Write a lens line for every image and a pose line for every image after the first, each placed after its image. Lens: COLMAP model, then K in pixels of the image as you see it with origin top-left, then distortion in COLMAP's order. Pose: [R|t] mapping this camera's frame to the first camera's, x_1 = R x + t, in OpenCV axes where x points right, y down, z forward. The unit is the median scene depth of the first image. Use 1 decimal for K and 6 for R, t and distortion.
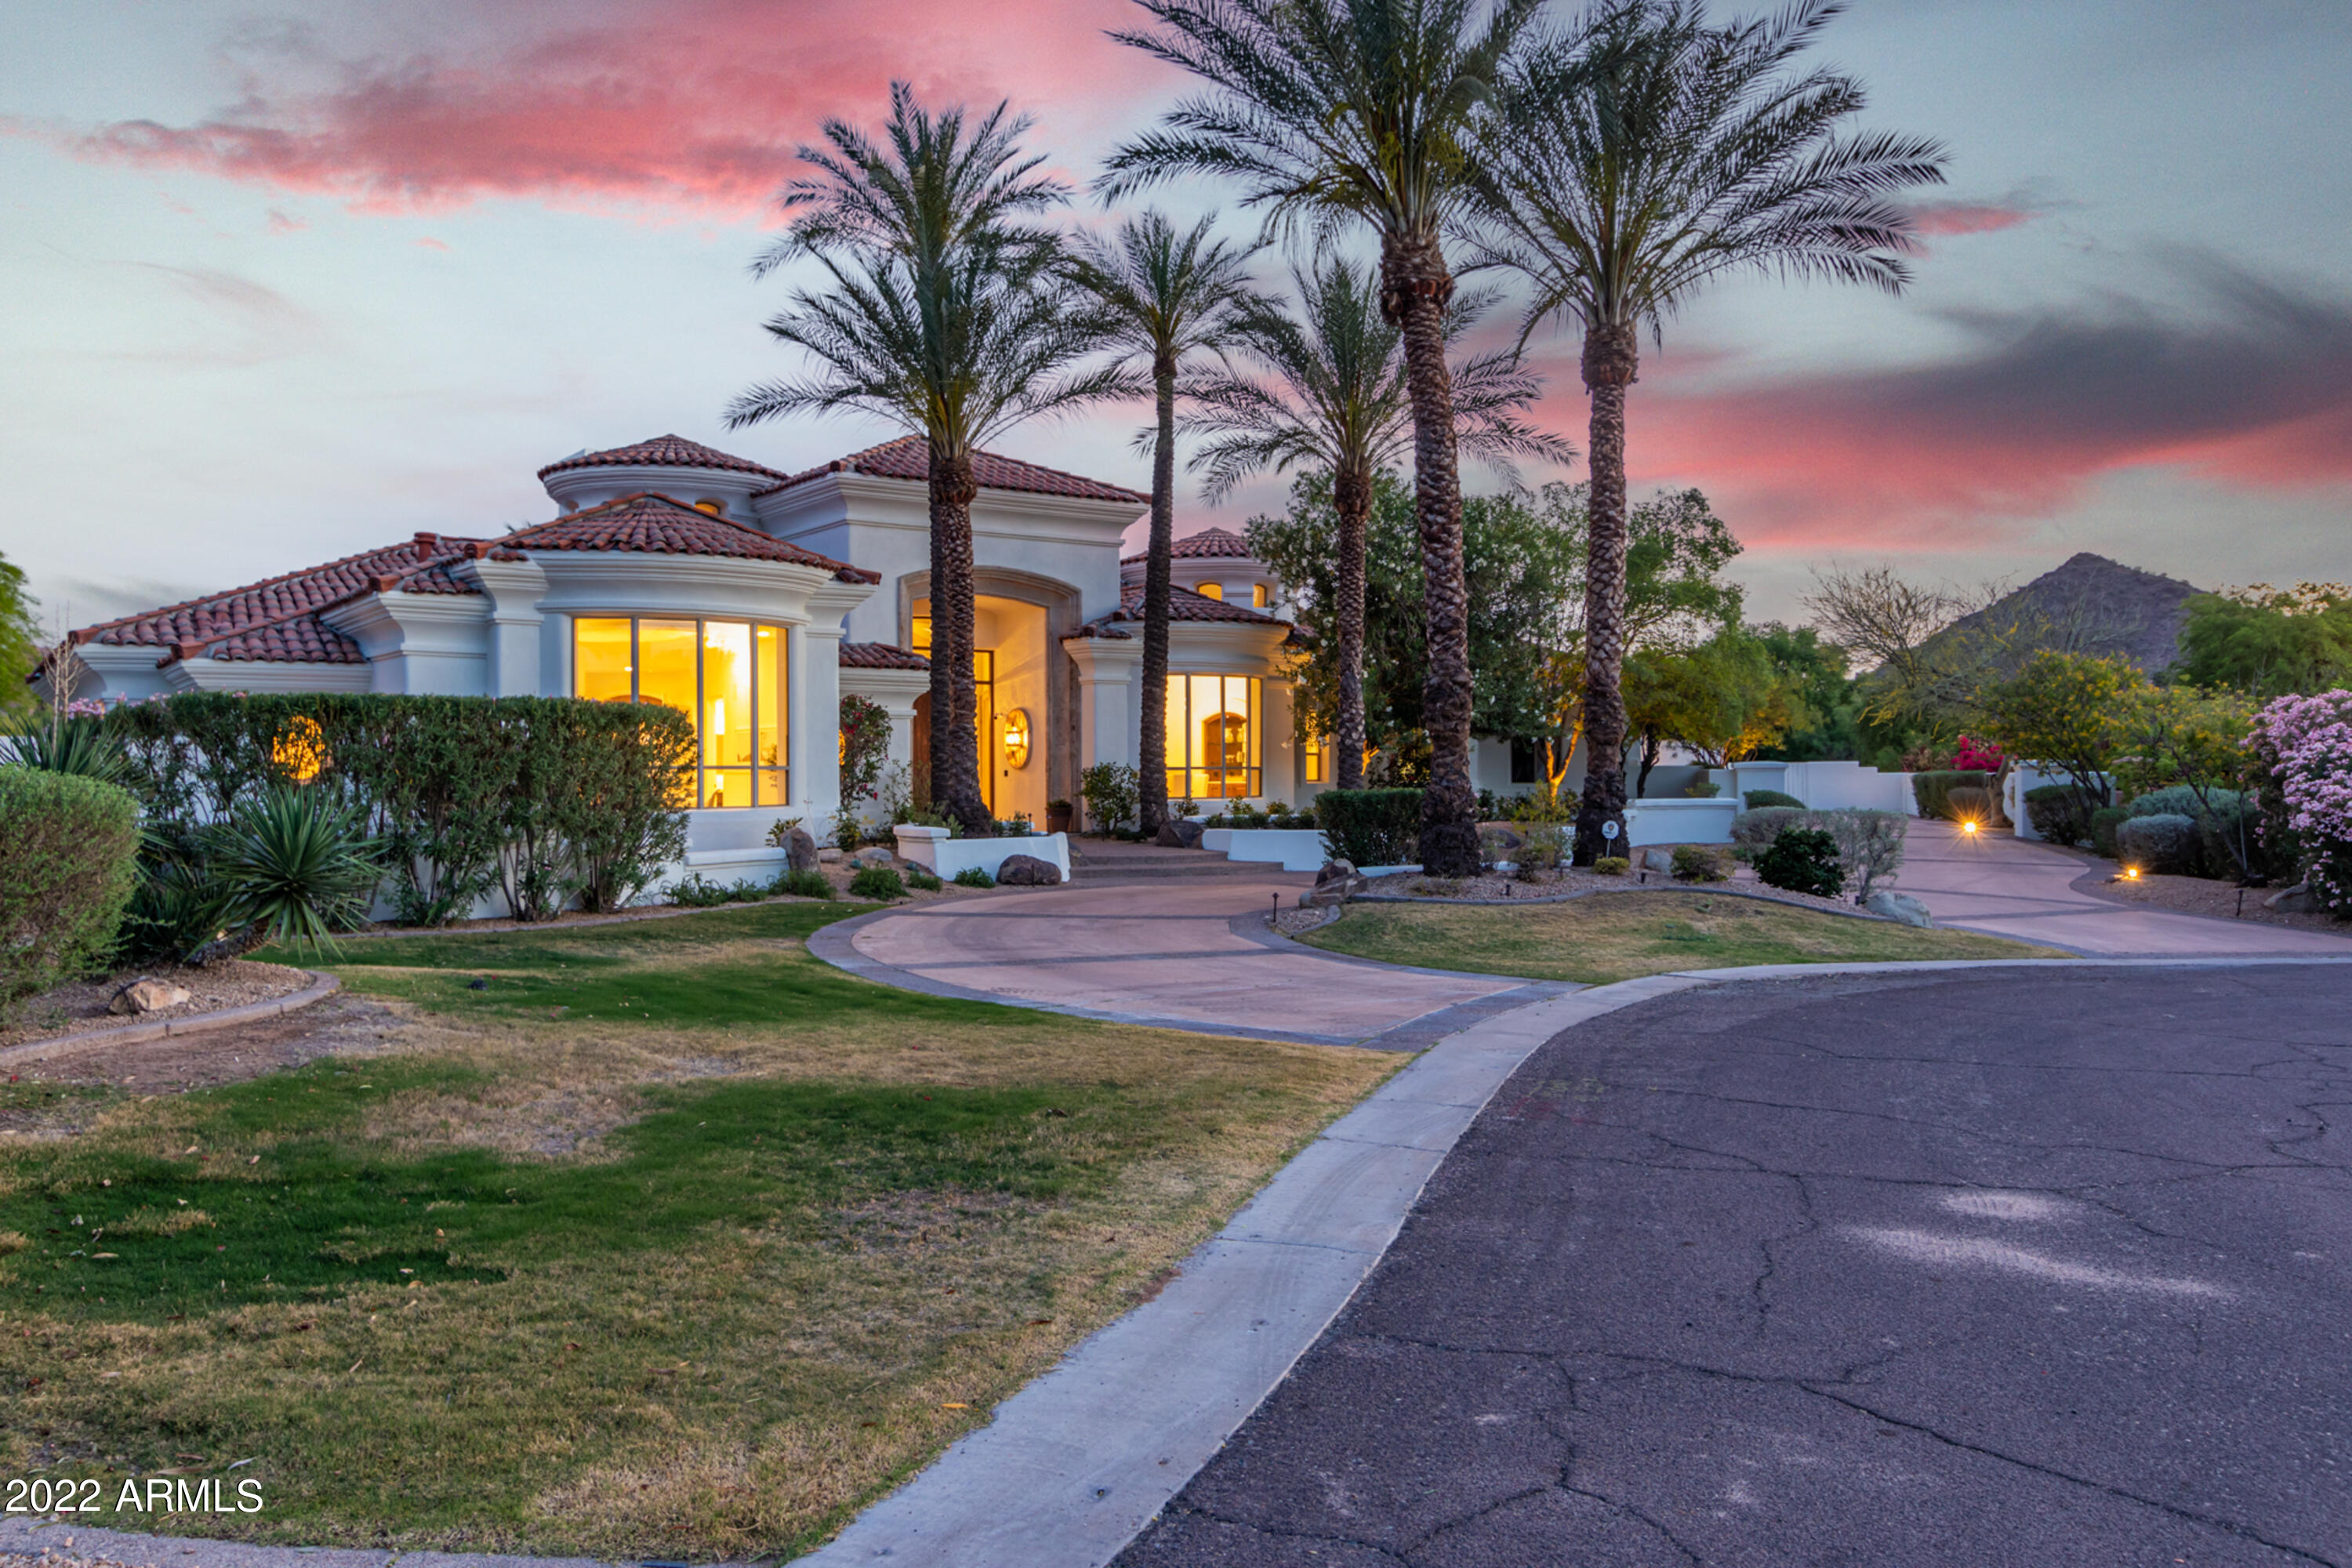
lens RADIAL K [[1734.5, 0, 1176.2], [0, 1734.5, 776.8], [0, 0, 1]] dist [-0.003340, -0.000317]
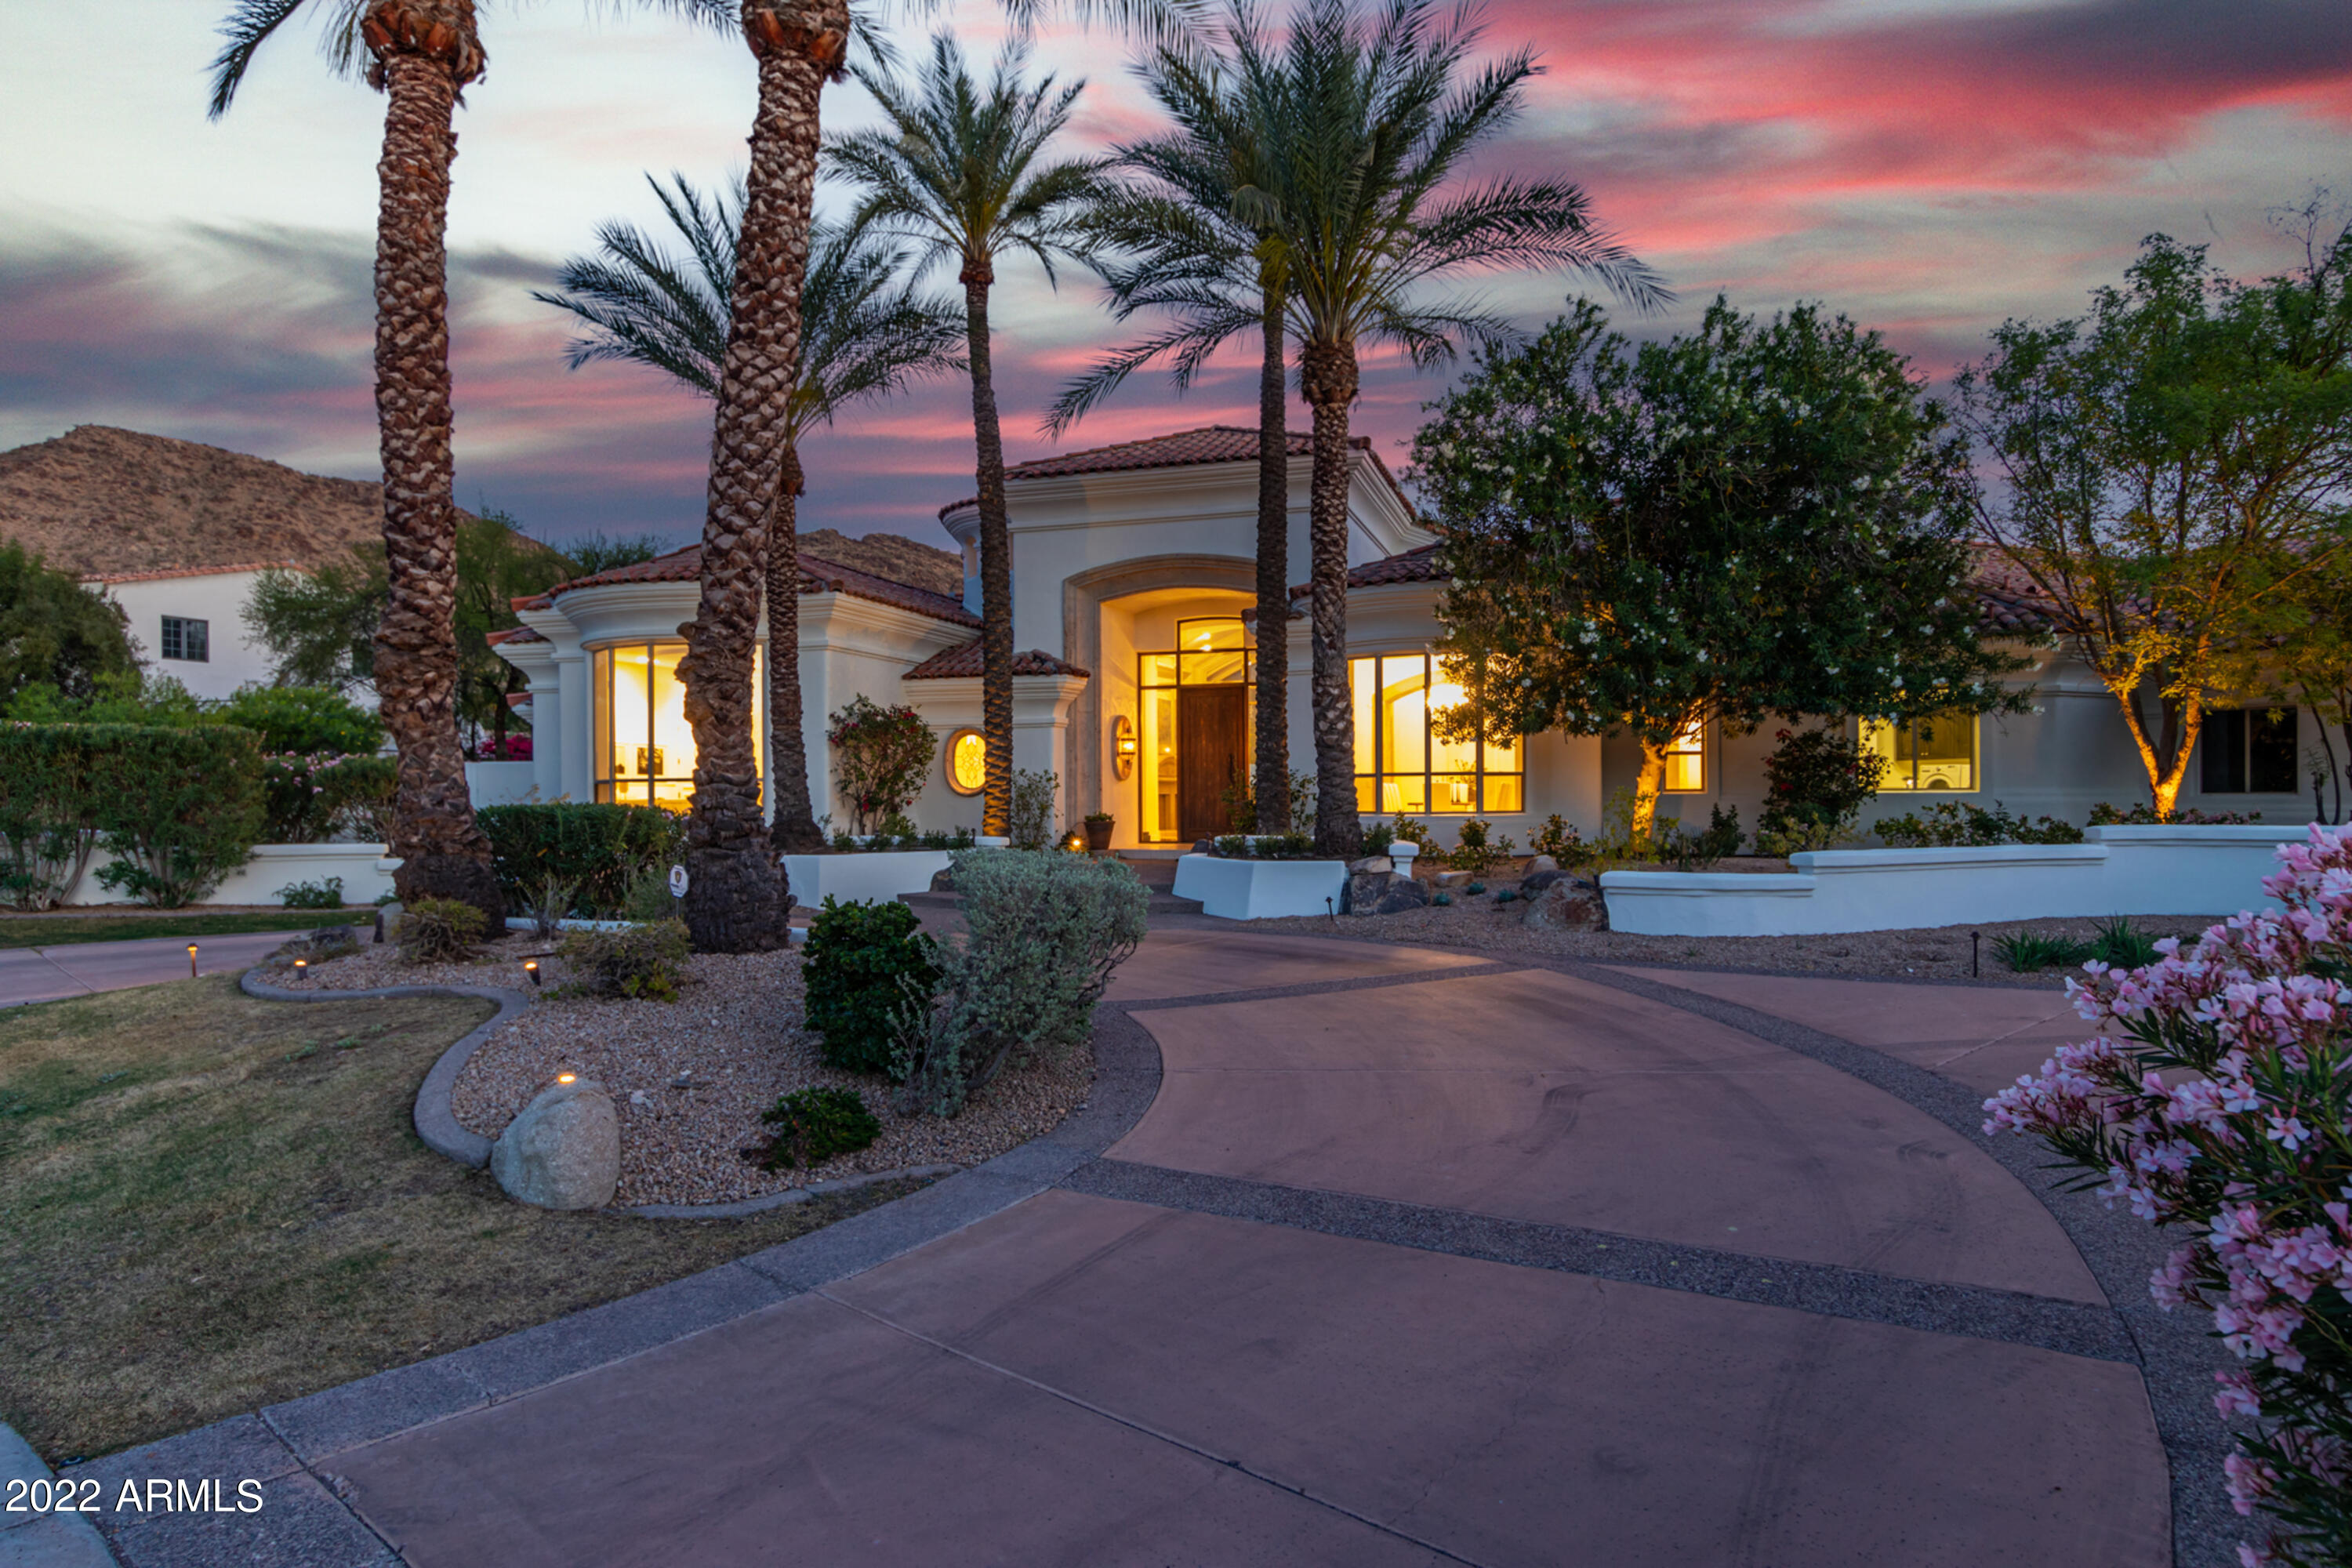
lens RADIAL K [[1325.4, 0, 1176.0], [0, 1325.4, 784.0], [0, 0, 1]] dist [0.003240, 0.000894]
pose [[0.589053, -0.004760, -0.808080, 0.444844], [0.002791, 0.999989, -0.003857, 0.001177], [0.808090, 0.000017, 0.589060, 0.580234]]
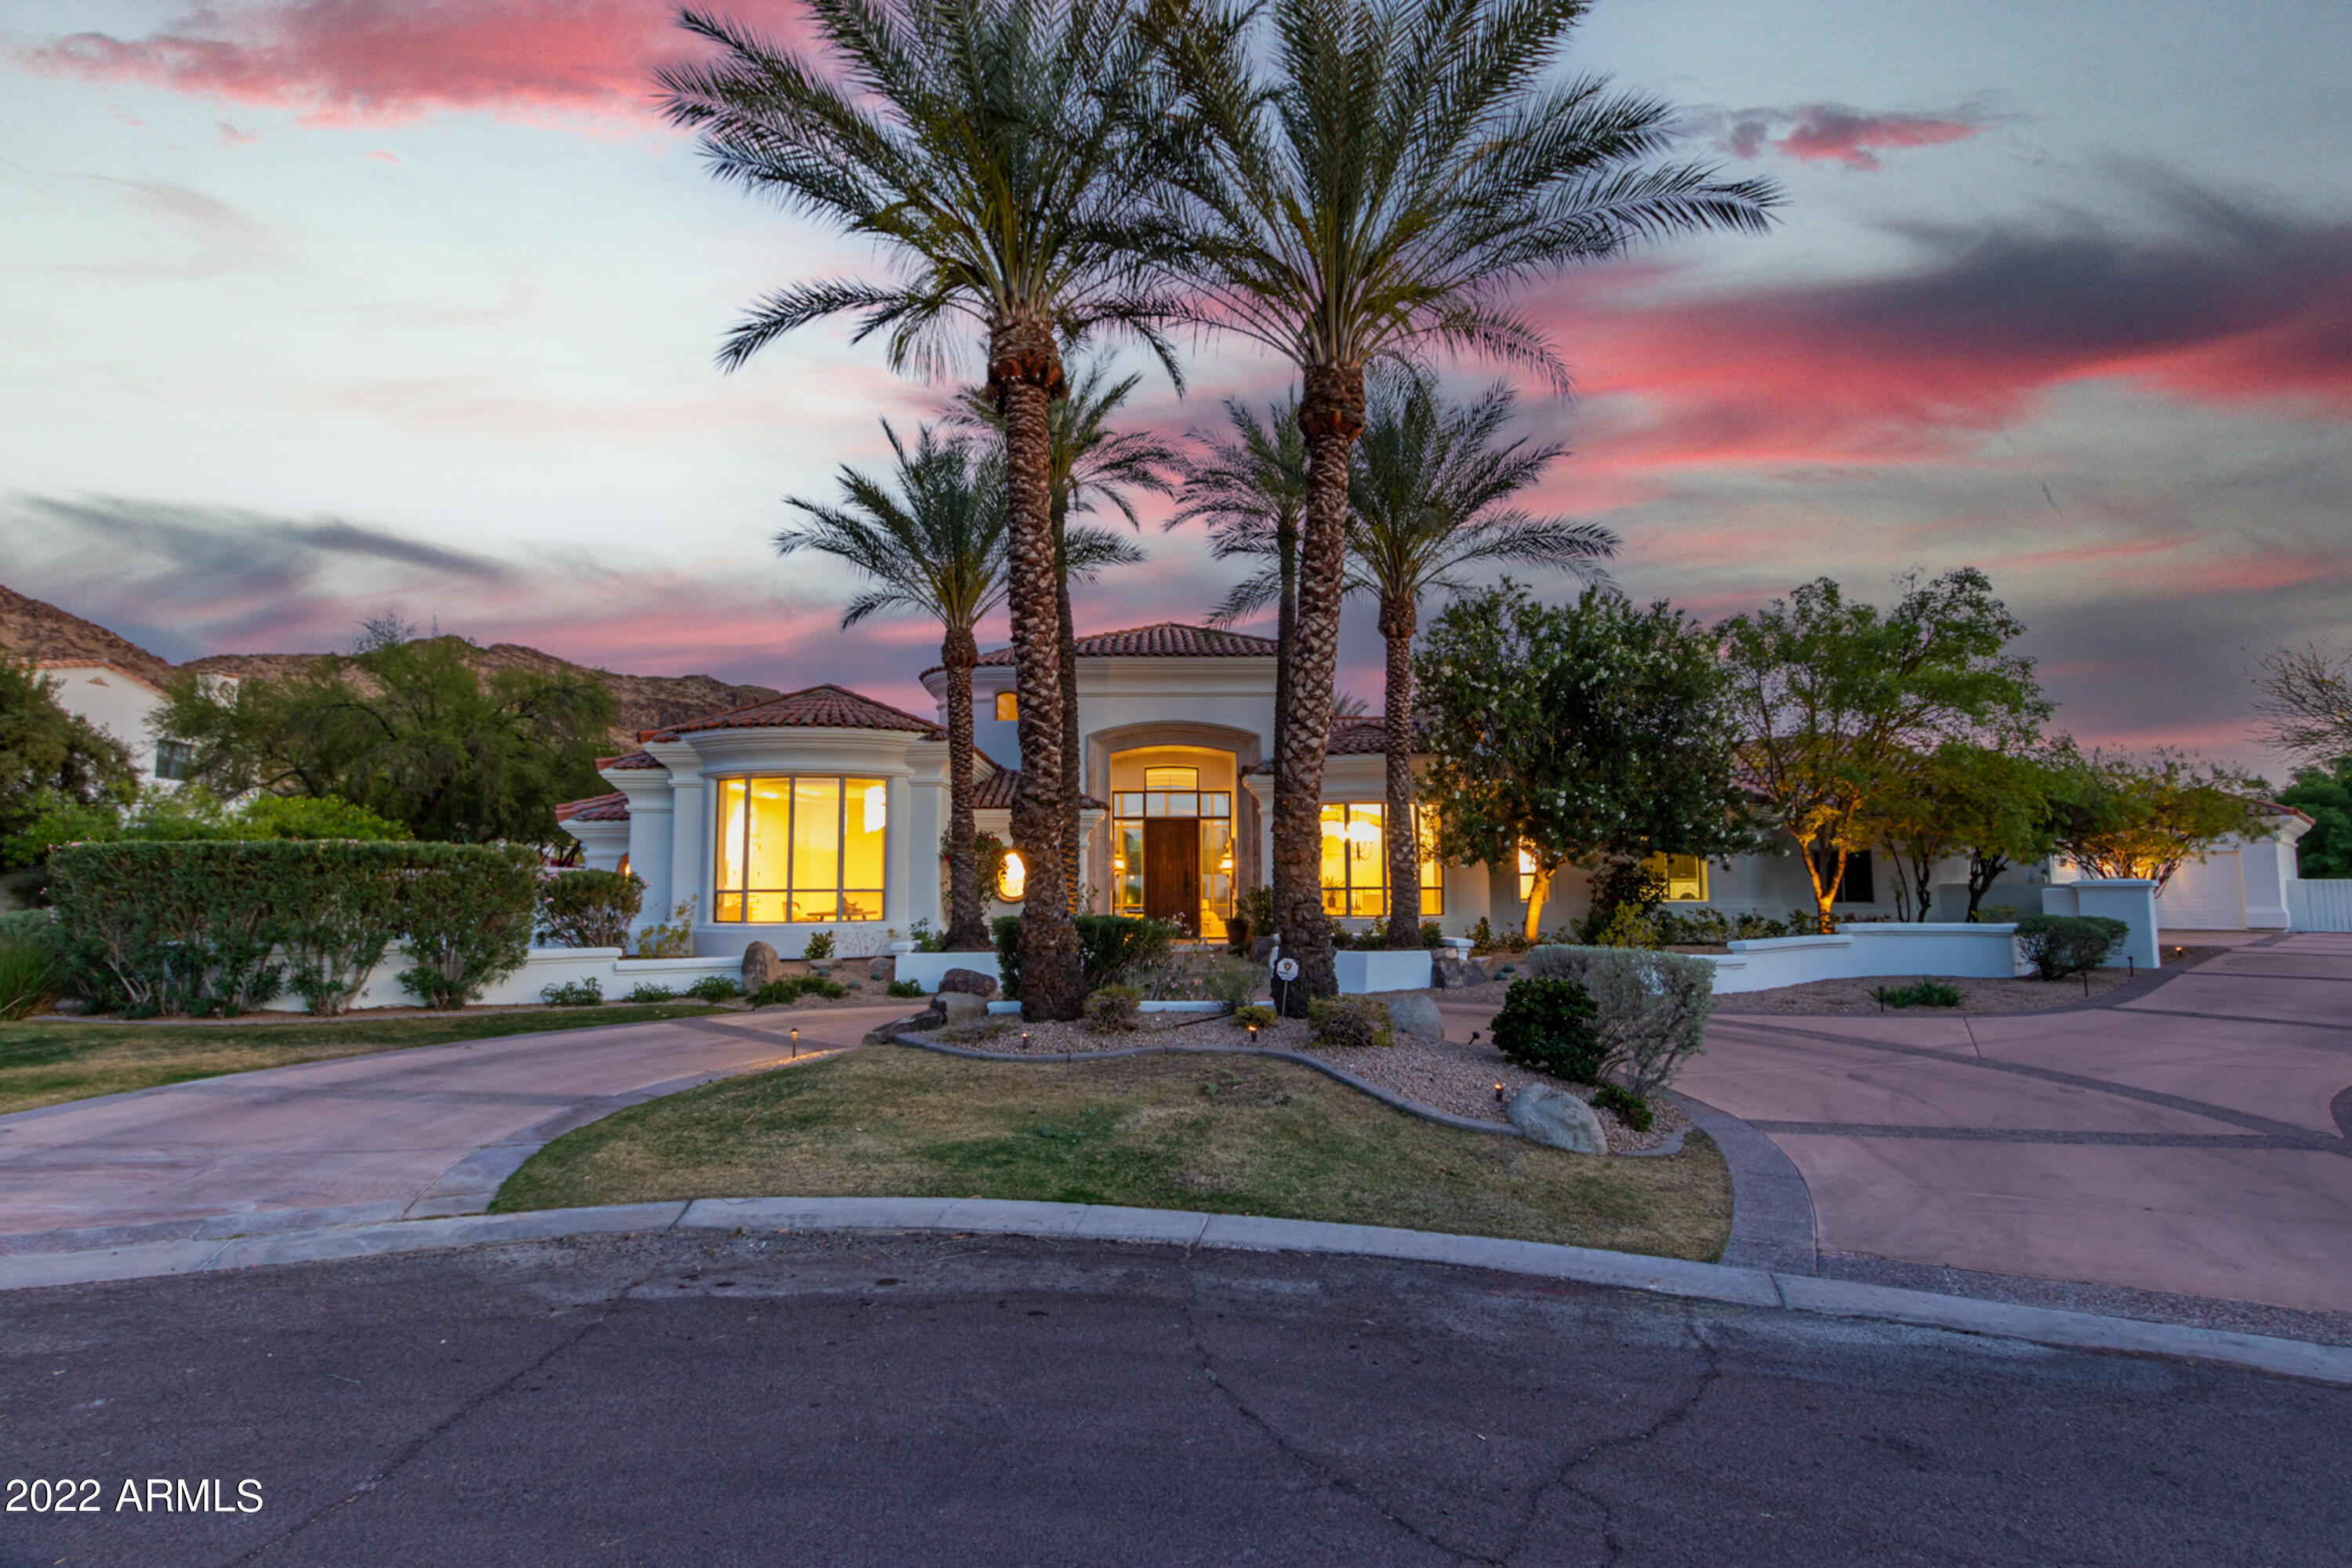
lens RADIAL K [[1132.6, 0, 1164.8], [0, 1132.6, 793.6], [0, 0, 1]] dist [0.012549, -0.000317]
pose [[0.814345, -0.048816, -0.578324, 0.335007], [-0.000119, 0.996442, -0.084276, -0.004388], [0.580380, 0.068699, 0.811443, 0.351441]]
